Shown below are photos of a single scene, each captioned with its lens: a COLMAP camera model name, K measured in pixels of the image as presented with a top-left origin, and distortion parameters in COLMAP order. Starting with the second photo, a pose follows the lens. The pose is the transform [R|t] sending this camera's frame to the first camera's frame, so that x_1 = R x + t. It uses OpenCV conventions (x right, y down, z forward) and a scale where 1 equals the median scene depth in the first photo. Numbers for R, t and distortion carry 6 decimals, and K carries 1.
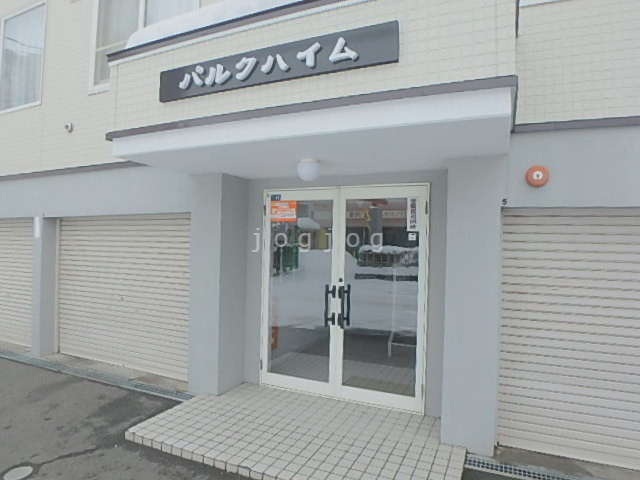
lens RADIAL K [[407.8, 0, 320.0], [0, 407.8, 240.0], [0, 0, 1]] dist [-0.005151, -0.029340]
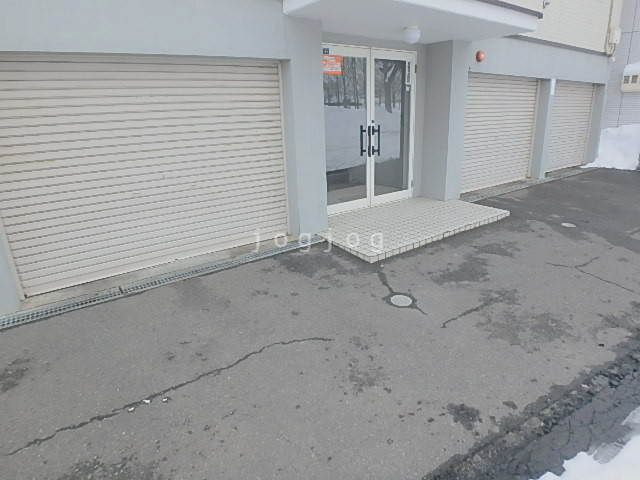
lens RADIAL K [[405.9, 0, 320.0], [0, 405.9, 240.0], [0, 0, 1]] dist [-0.002622, -0.000616]
pose [[0.457340, -0.307136, 0.834570, -1.288604], [0.017495, 0.941392, 0.336861, 0.008164], [-0.889120, -0.139460, 0.435909, 0.506220]]
